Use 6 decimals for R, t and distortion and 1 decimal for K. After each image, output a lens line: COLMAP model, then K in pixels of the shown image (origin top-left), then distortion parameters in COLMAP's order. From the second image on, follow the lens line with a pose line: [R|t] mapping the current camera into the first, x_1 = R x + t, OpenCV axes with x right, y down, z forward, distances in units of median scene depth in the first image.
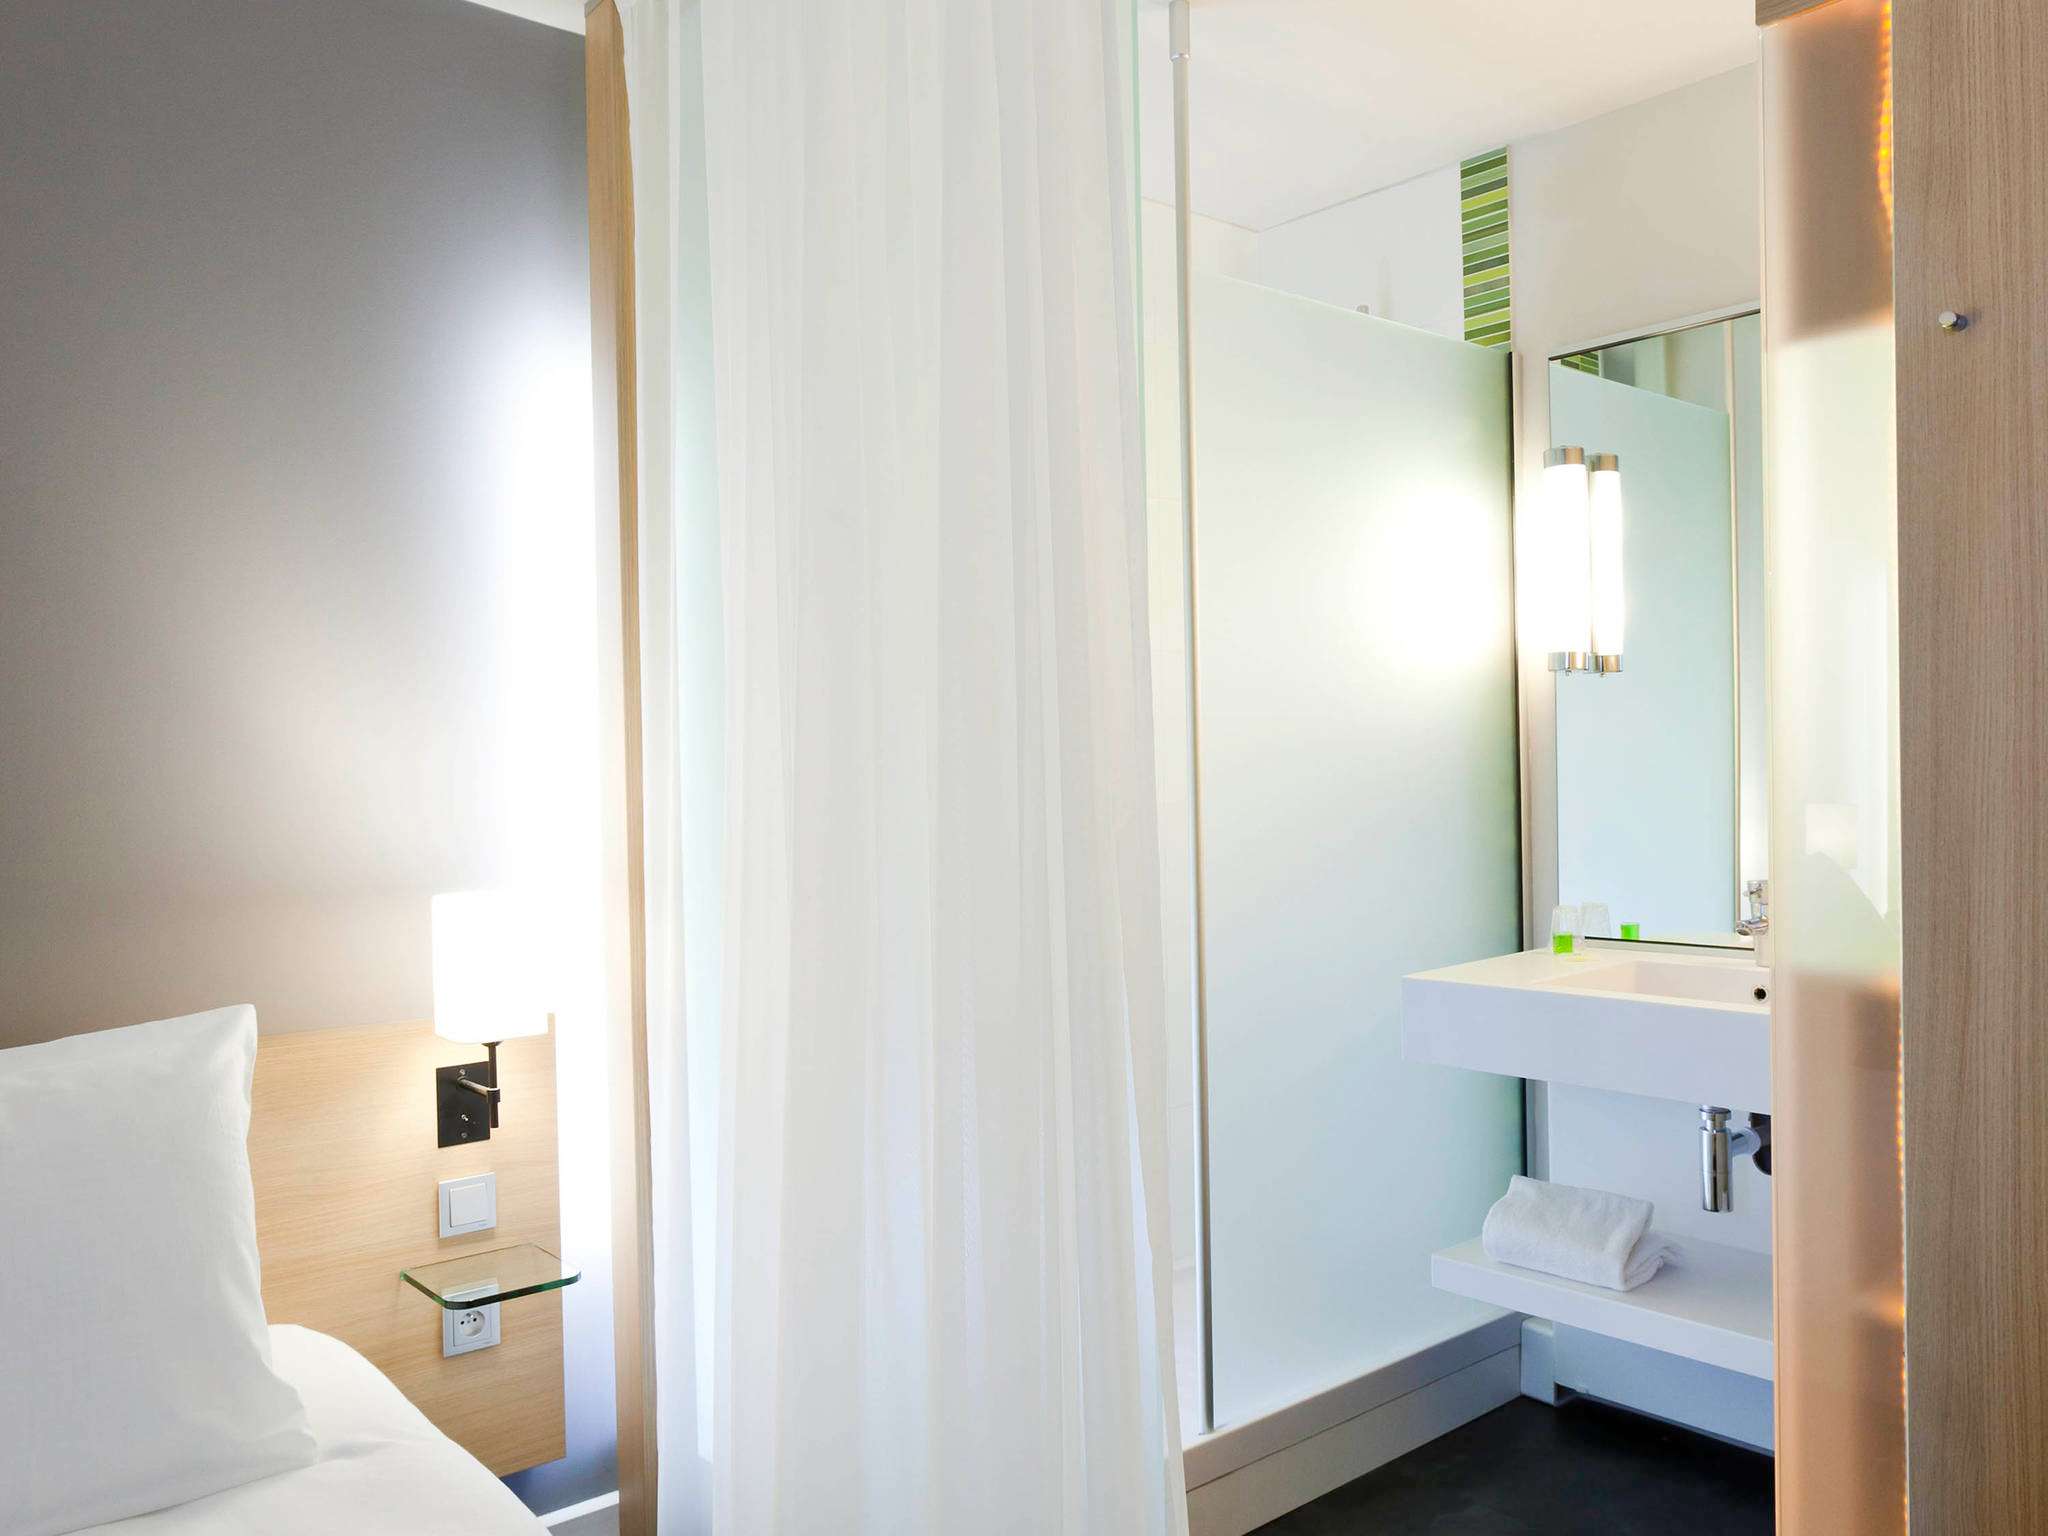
lens RADIAL K [[1555.3, 0, 1019.5], [0, 1555.3, 773.5], [0, 0, 1]] dist [0.003939, 0.009223]
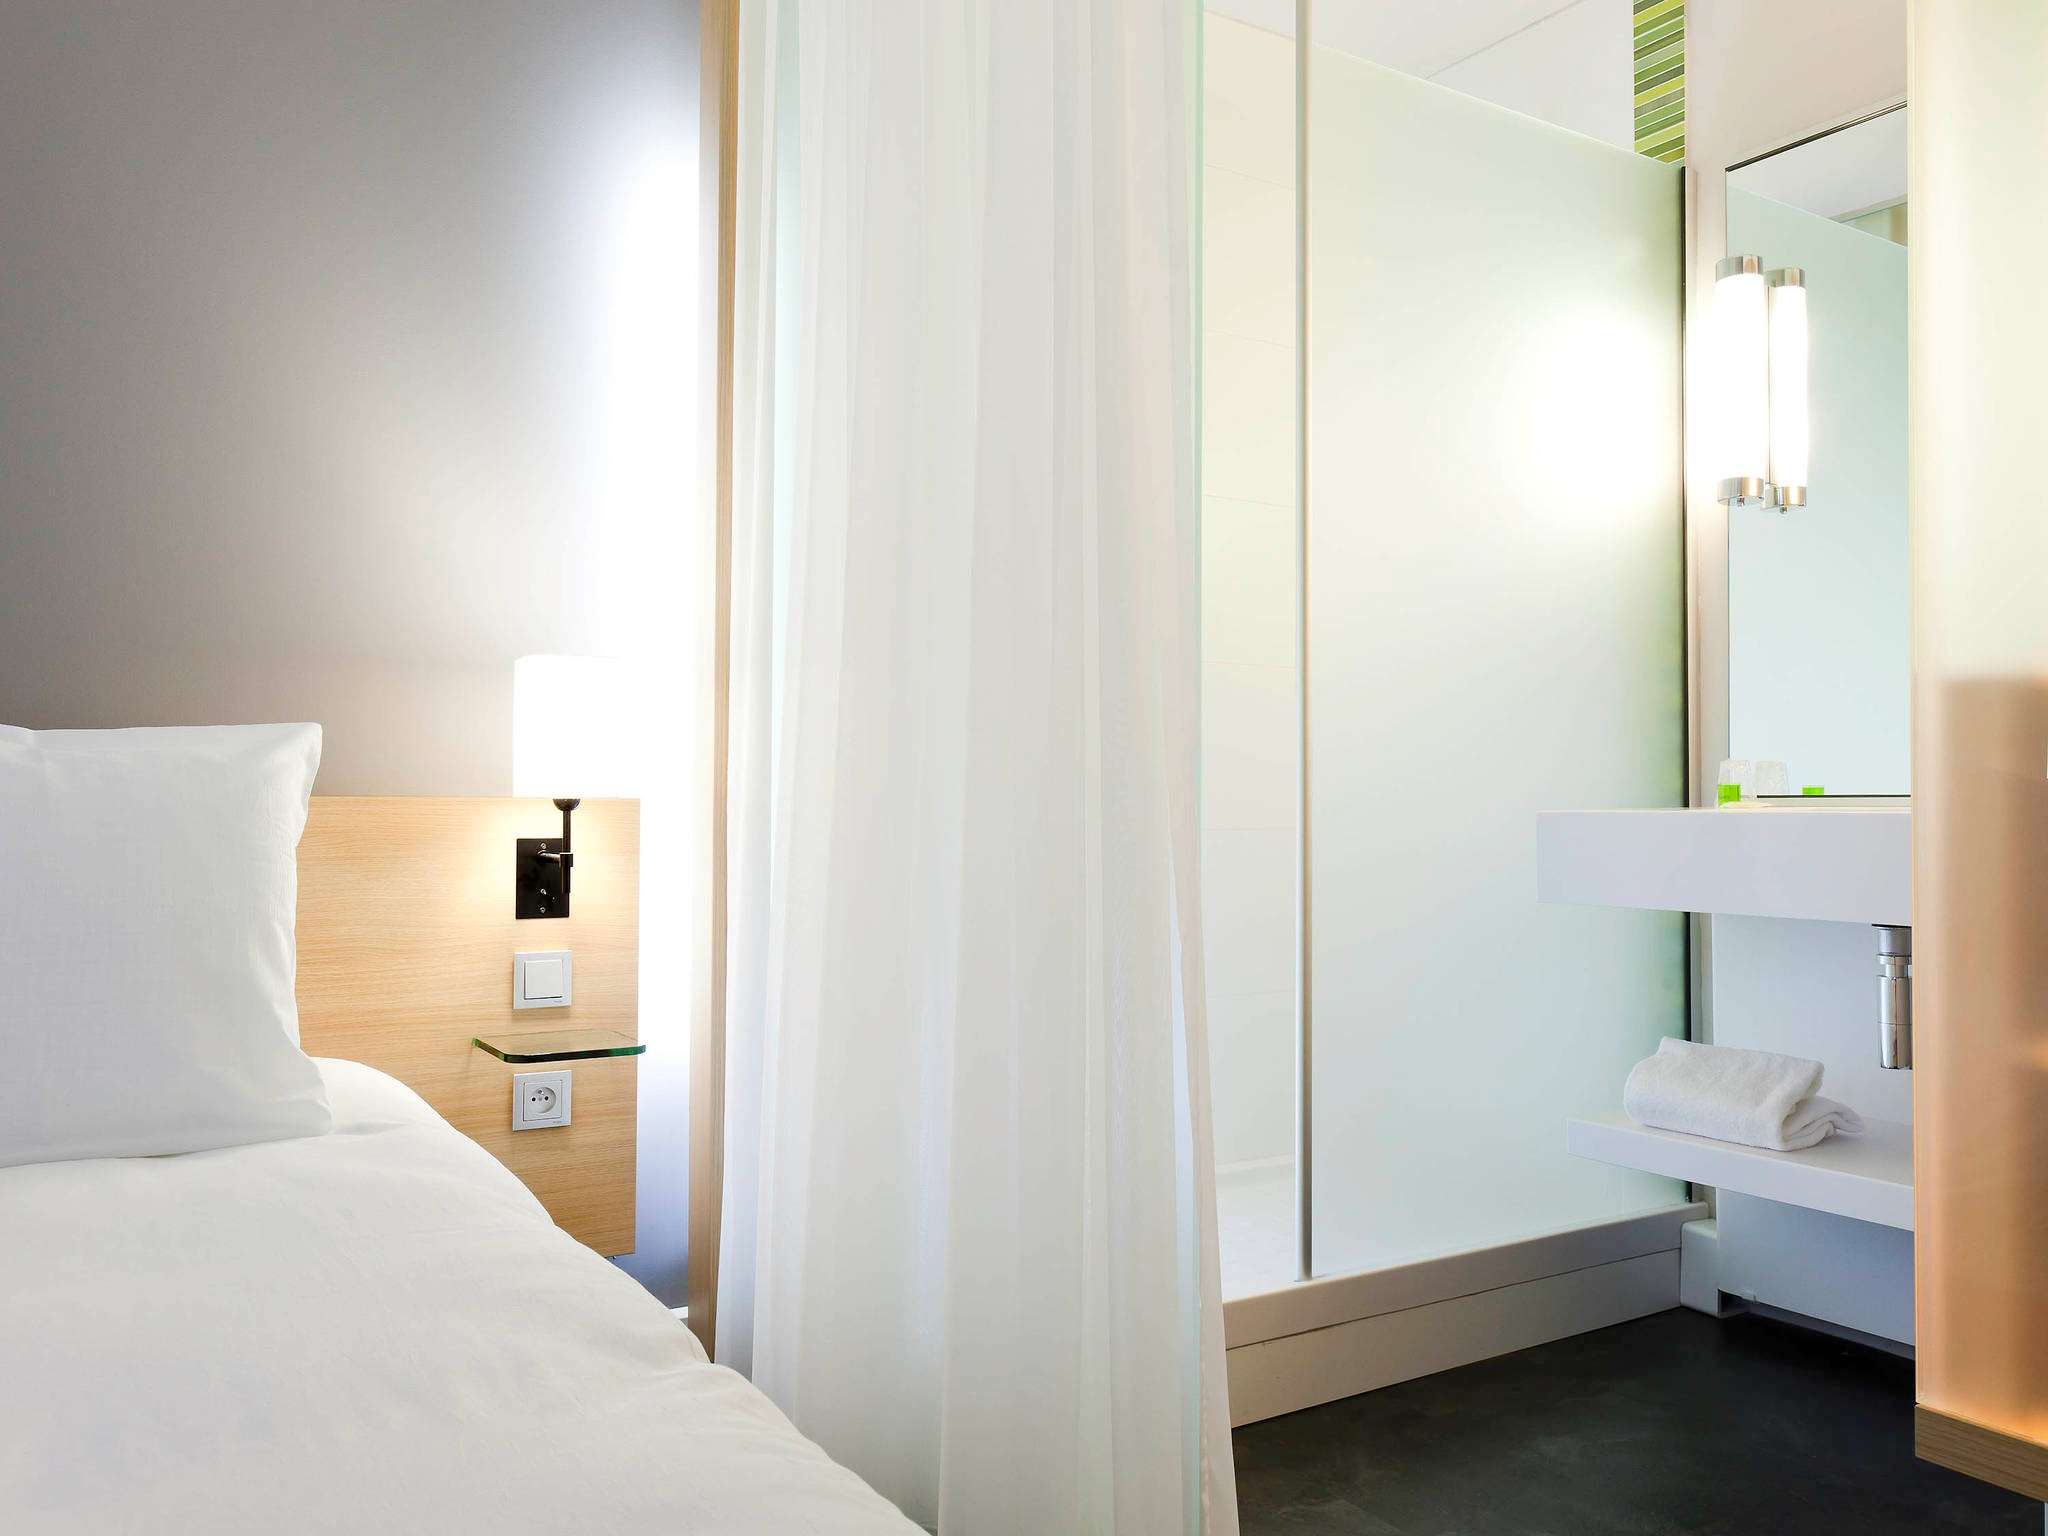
lens RADIAL K [[1555.1, 0, 1028.5], [0, 1555.1, 764.3], [0, 0, 1]] dist [0.024608, -0.006748]
pose [[0.990592, 0.021533, -0.135144, 0.070998], [-0.026373, 0.999070, -0.034126, 0.141061], [0.134283, 0.037369, 0.990238, 0.044312]]
